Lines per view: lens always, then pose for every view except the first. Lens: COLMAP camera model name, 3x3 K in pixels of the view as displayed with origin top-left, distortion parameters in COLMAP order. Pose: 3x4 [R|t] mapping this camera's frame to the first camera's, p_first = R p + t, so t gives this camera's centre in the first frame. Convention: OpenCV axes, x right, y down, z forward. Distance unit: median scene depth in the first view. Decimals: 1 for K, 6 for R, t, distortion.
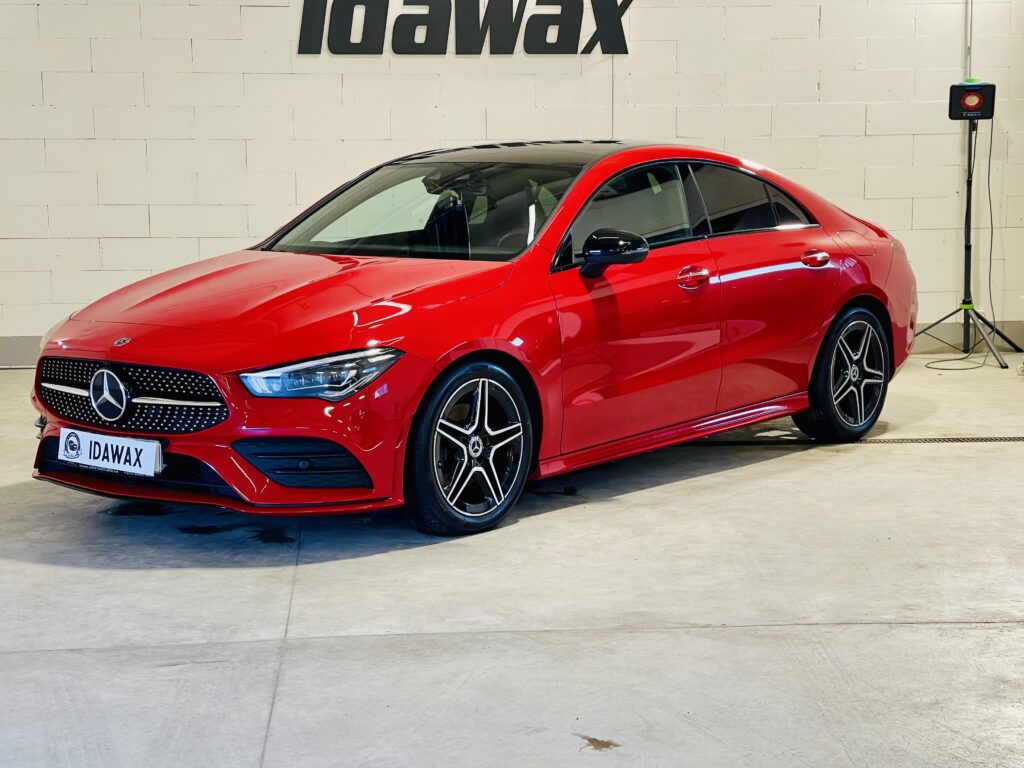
lens RADIAL K [[1889.0, 0, 502.6], [0, 1889.0, 373.5], [0, 0, 1]] dist [0.209735, 0.000000]
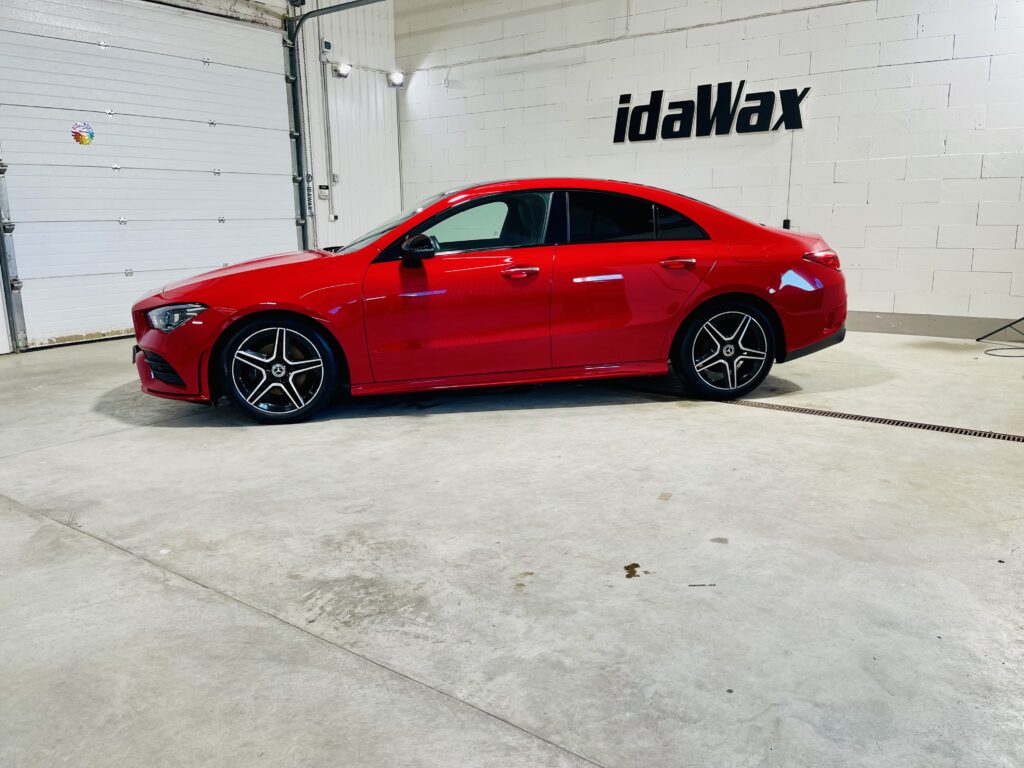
lens RADIAL K [[773.1, 0, 506.8], [0, 773.1, 379.4], [0, 0, 1]] dist [0.065576, -0.074105]
pose [[0.762344, 0.130289, -0.633922, 0.313260], [-0.070348, 0.990404, 0.118958, -0.025861], [0.643337, -0.046092, 0.764194, 0.357900]]
